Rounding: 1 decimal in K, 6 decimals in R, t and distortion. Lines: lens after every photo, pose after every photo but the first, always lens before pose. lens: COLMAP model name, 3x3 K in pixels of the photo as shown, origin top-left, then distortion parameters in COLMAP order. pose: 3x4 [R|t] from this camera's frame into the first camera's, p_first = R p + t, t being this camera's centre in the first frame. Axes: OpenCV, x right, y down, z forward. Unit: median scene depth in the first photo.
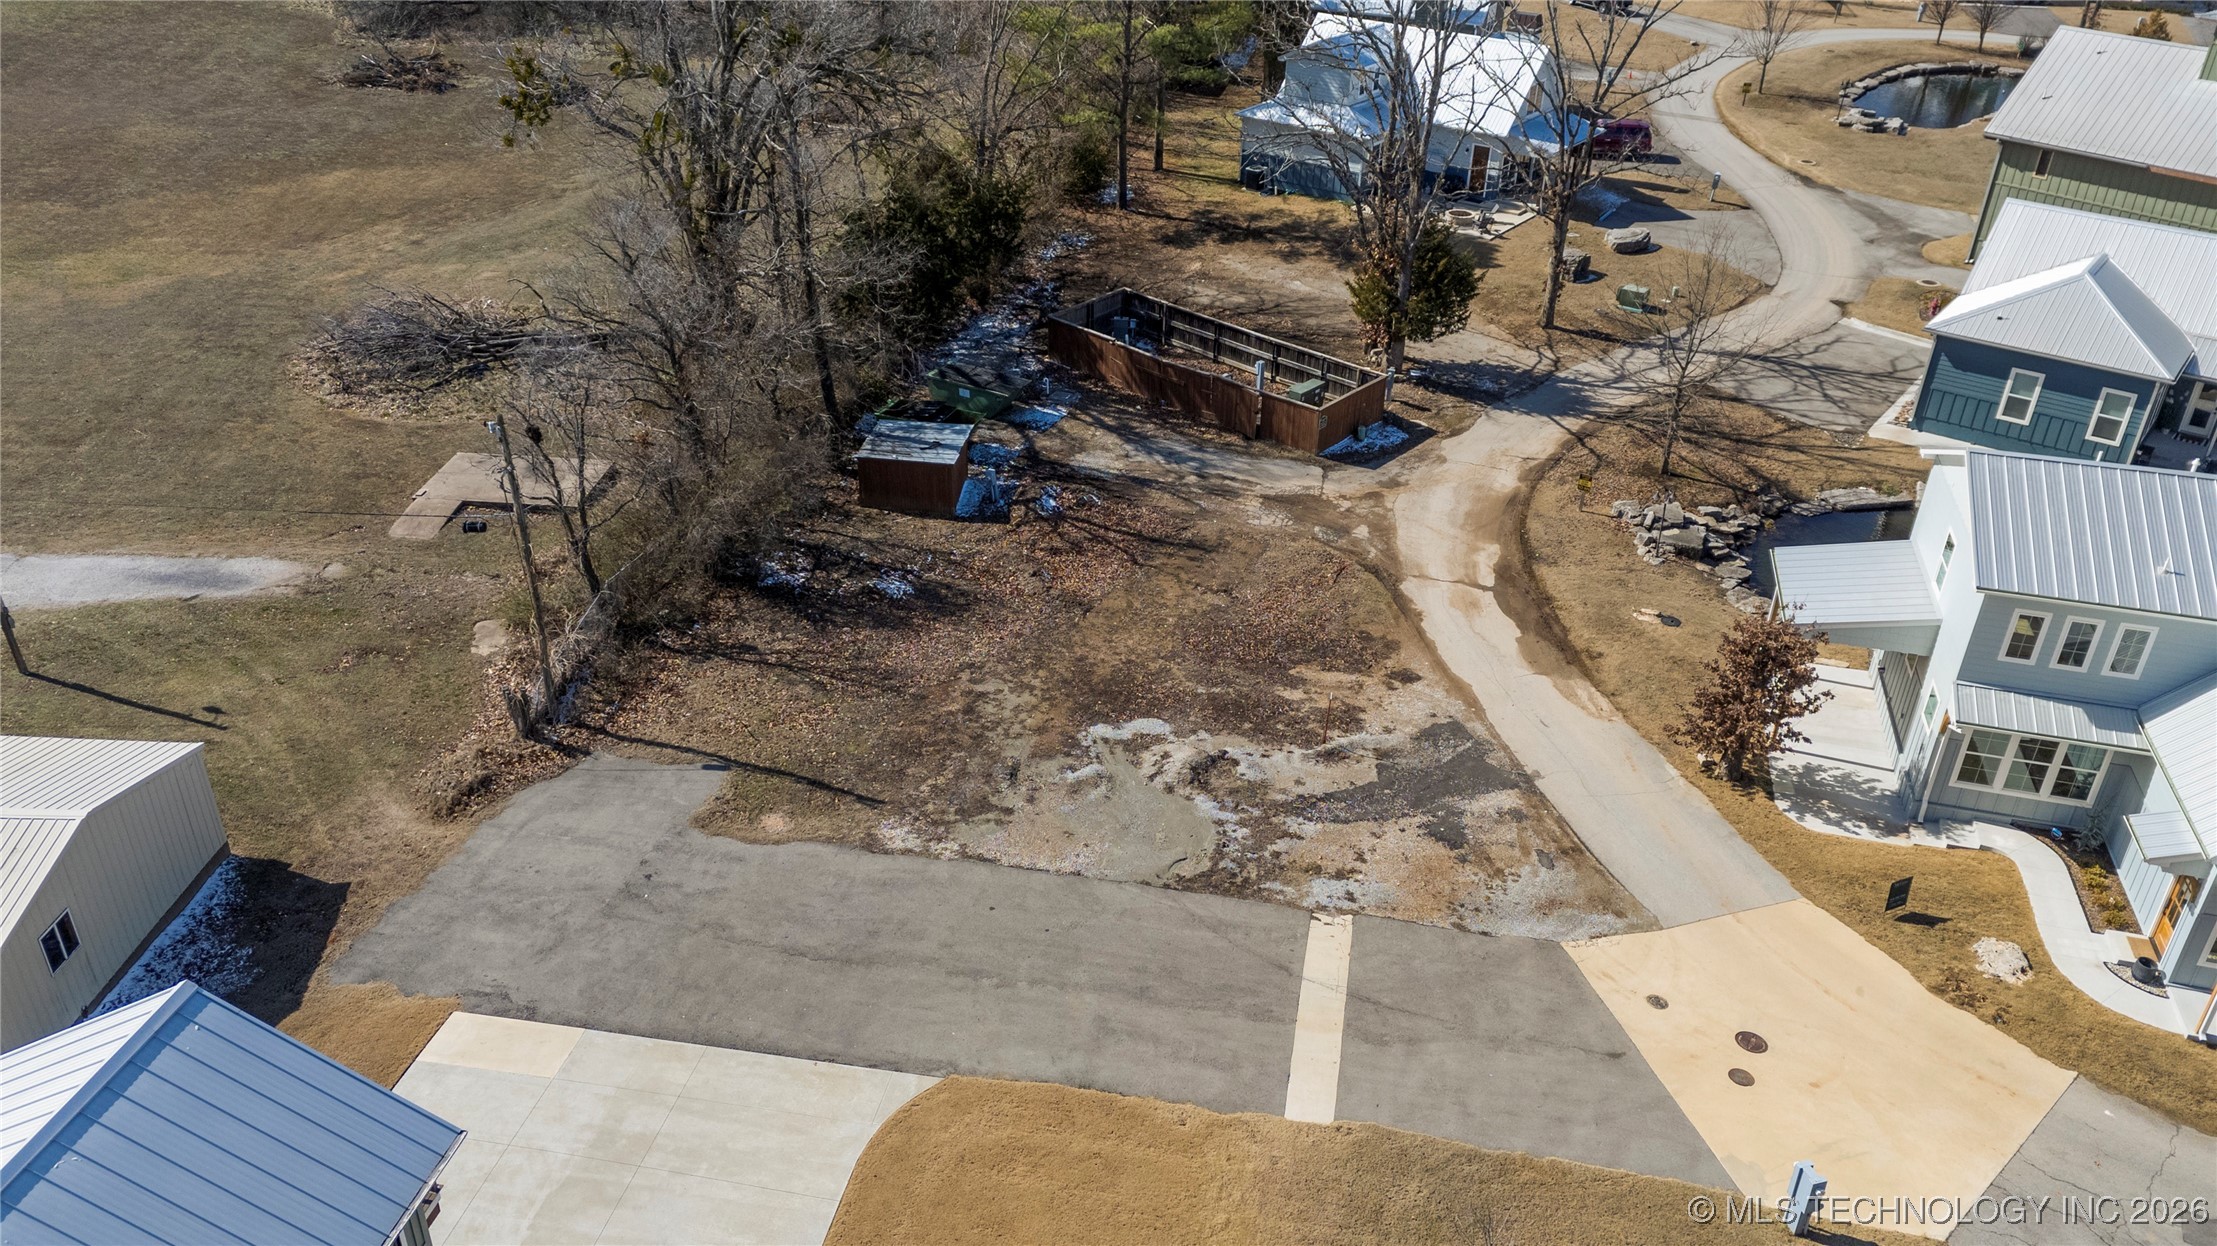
lens RADIAL K [[1625.3, 0, 1108.5], [0, 1625.3, 623.0], [0, 0, 1]] dist [0.079839, -0.071518]
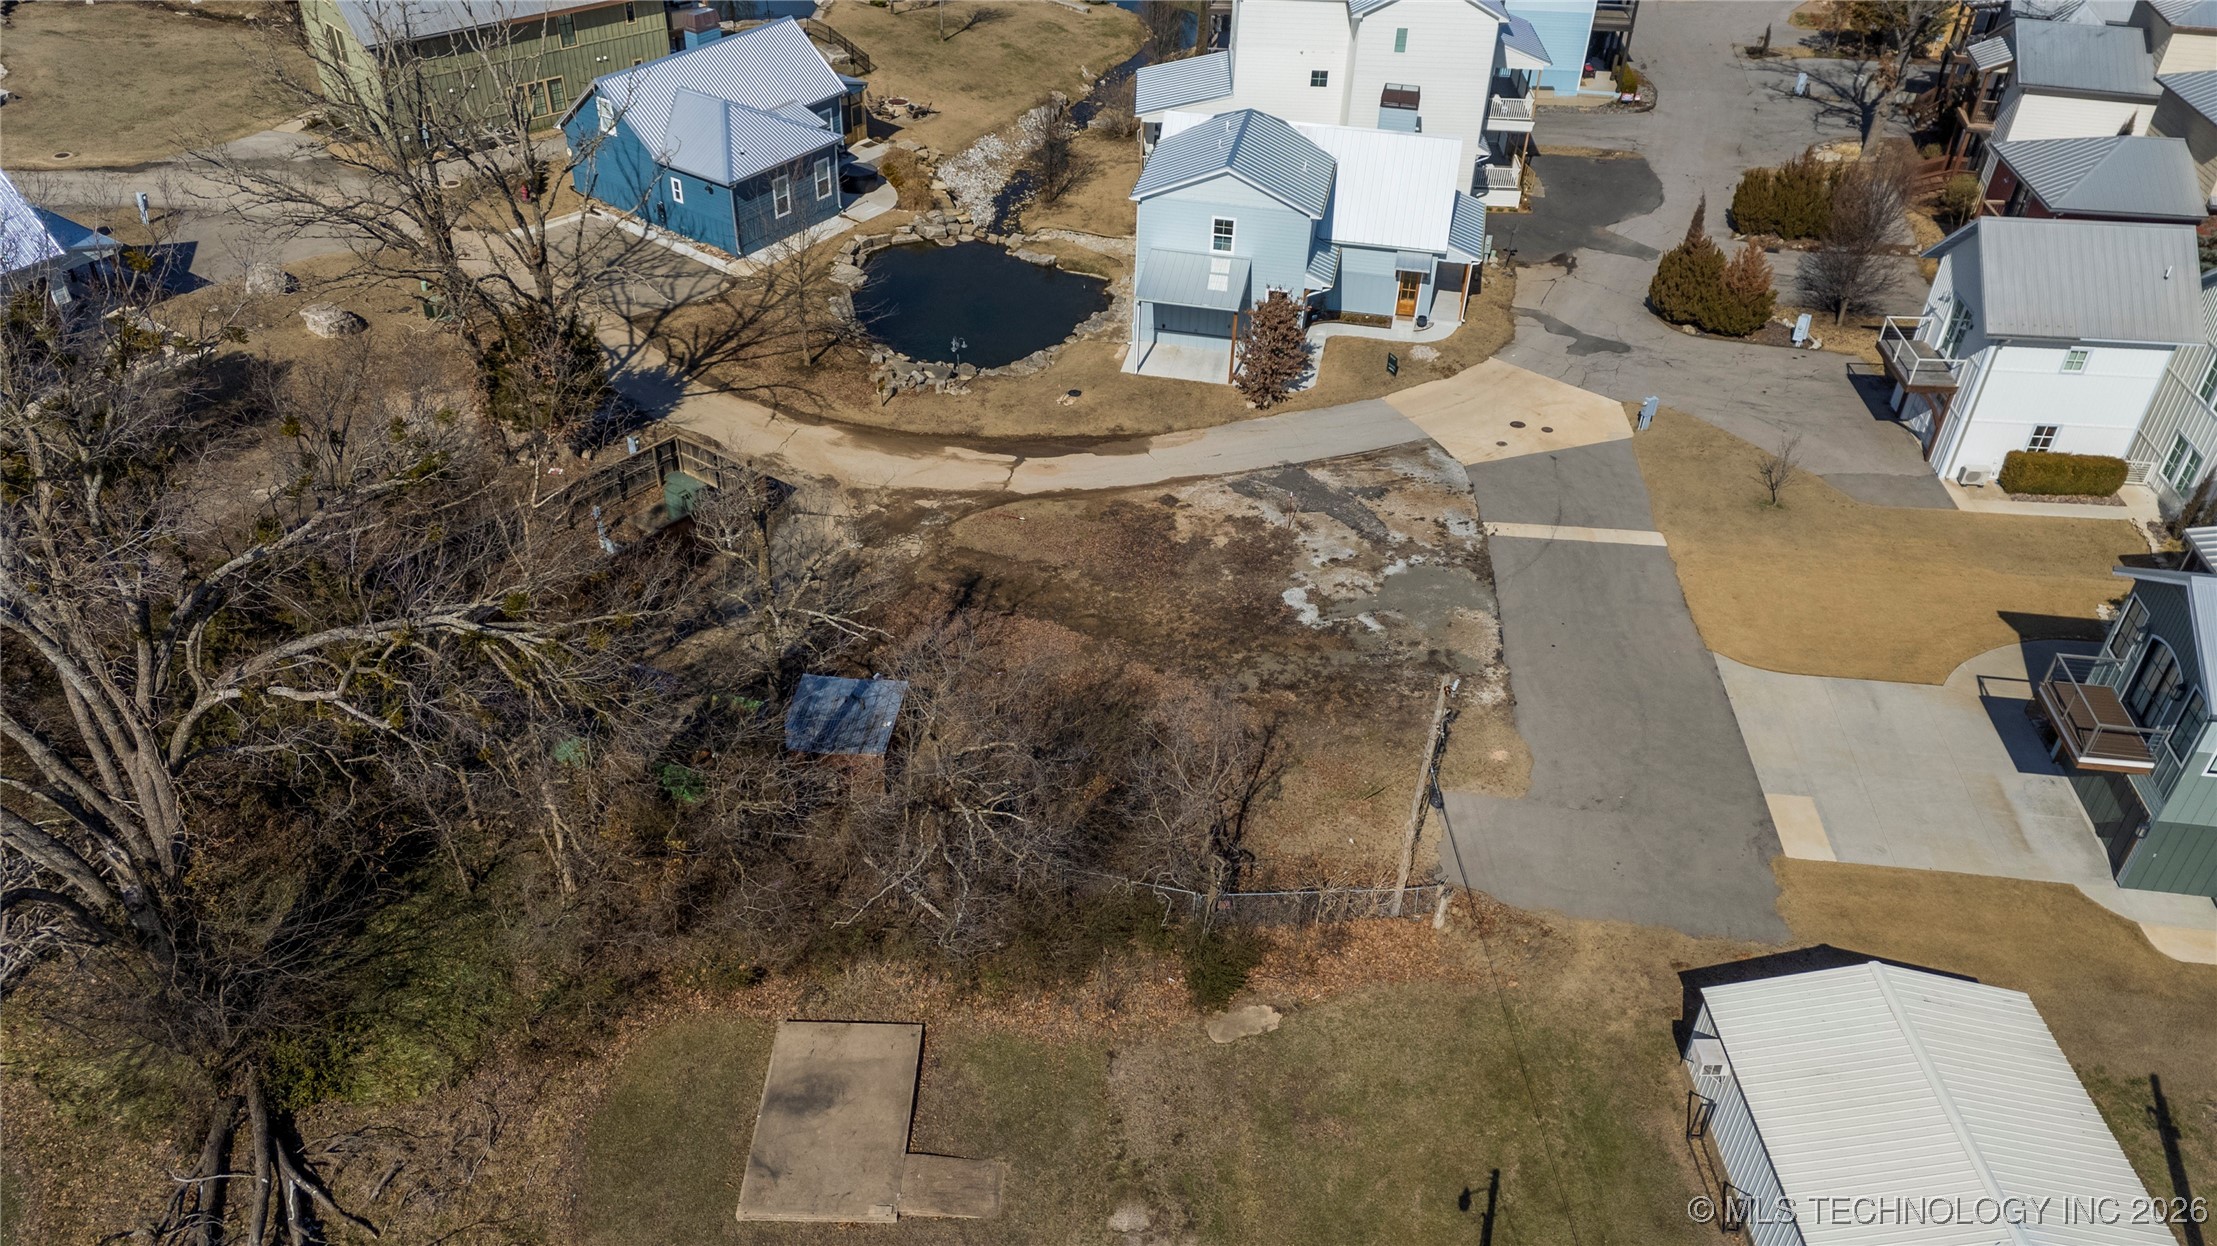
lens RADIAL K [[1616.4, 0, 1102.5], [0, 1616.4, 628.5], [0, 0, 1]] dist [0.085858, -0.087209]
pose [[-0.054126, -0.617352, 0.784823, -0.928327], [0.475980, 0.674982, 0.563775, -0.672991], [-0.877789, 0.404075, 0.257313, 0.733691]]
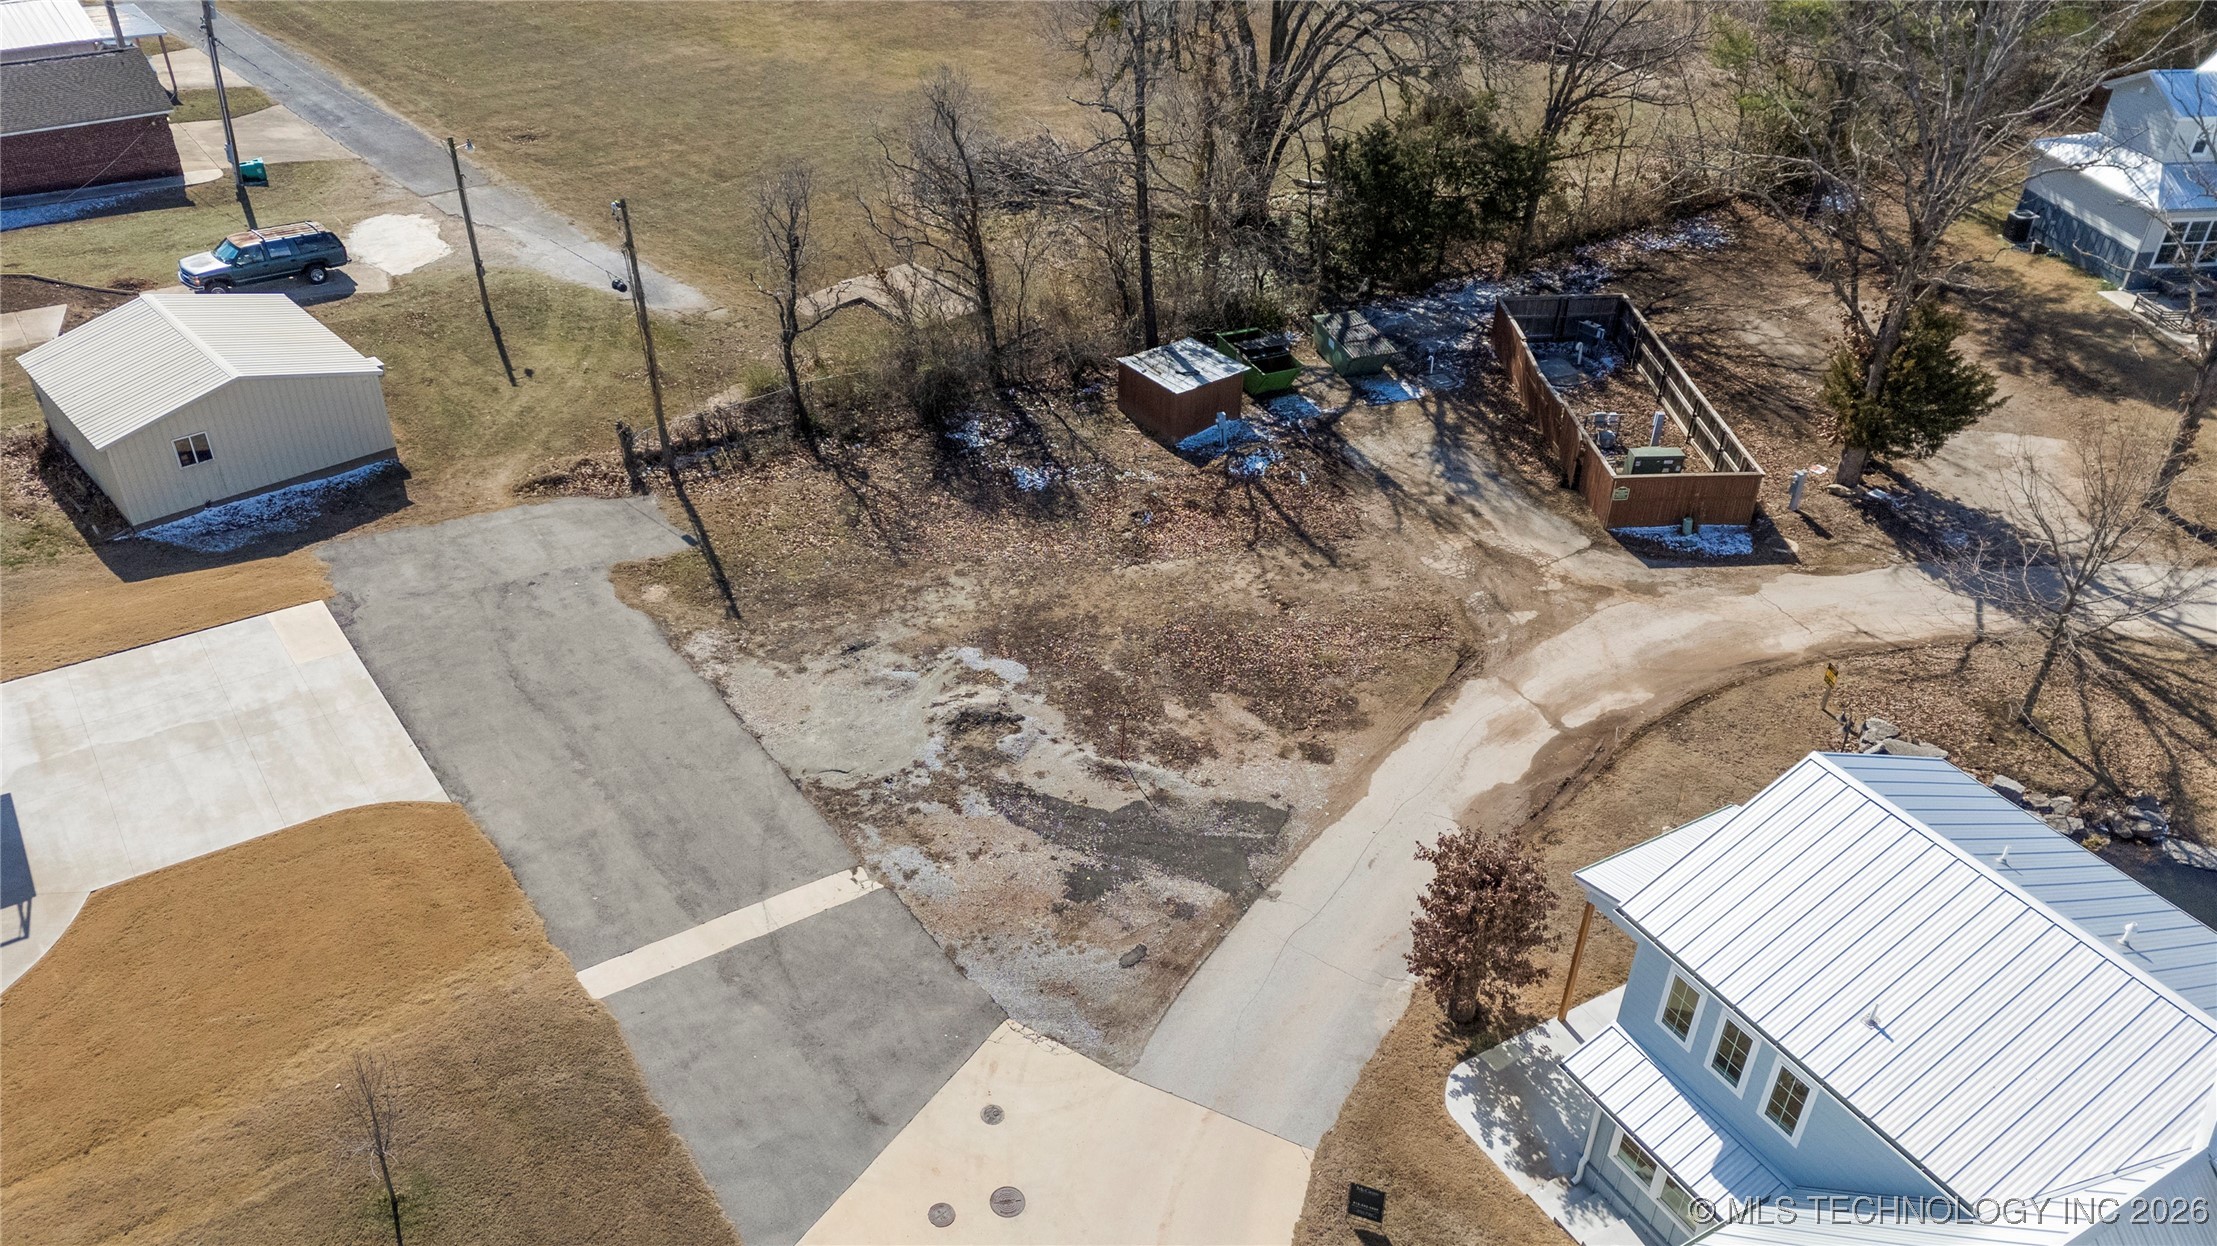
lens RADIAL K [[1639.2, 0, 1107.6], [0, 1639.2, 614.1], [0, 0, 1]] dist [0.077542, -0.073786]
pose [[0.712630, 0.384798, -0.586591, 0.586627], [-0.357824, 0.918576, 0.167868, -0.143863], [0.603424, 0.090268, 0.792295, 0.213586]]
